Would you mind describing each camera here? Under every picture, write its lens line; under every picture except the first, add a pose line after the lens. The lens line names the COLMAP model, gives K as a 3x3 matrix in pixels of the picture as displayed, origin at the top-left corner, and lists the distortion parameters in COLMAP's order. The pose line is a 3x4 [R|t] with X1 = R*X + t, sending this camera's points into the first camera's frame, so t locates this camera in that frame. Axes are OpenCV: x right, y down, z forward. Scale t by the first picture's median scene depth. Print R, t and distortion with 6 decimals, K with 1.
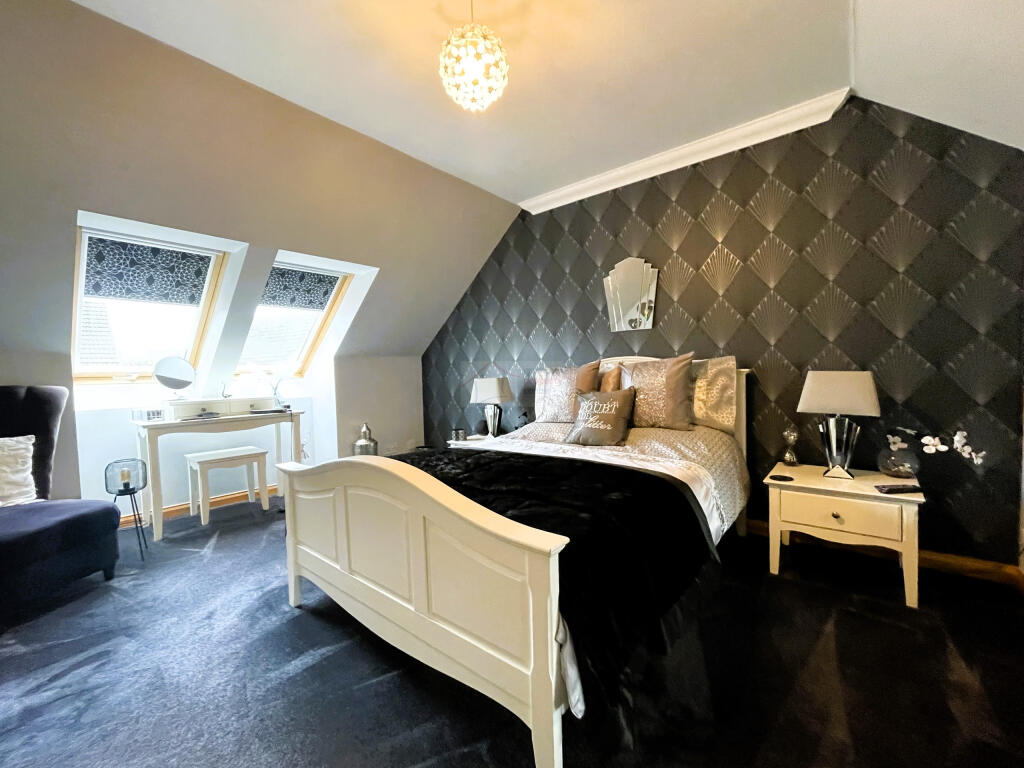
lens RADIAL K [[411.0, 0, 512.0], [0, 411.0, 384.0], [0, 0, 1]] dist [-0.000656, -0.000167]
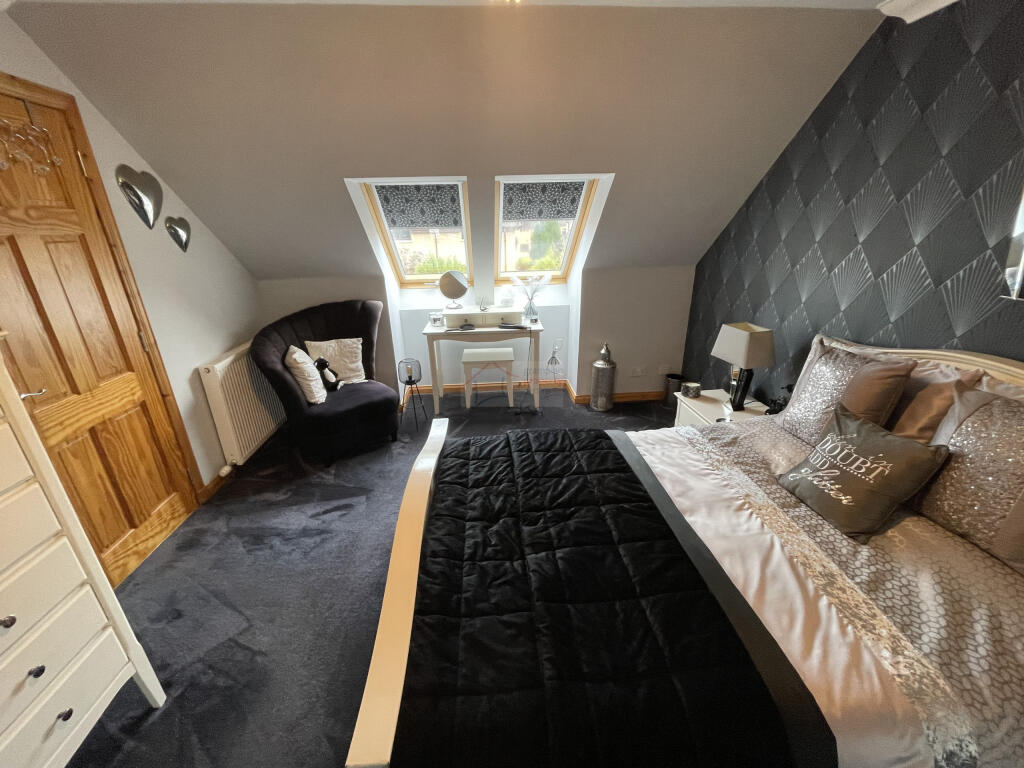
lens RADIAL K [[412.1, 0, 513.6], [0, 412.1, 390.2], [0, 0, 1]] dist [-0.000401, -0.000026]
pose [[0.698834, 0.278373, -0.658893, 0.212375], [-0.030679, 0.931980, 0.361210, -0.201383], [0.714626, -0.232211, 0.659839, 0.276090]]
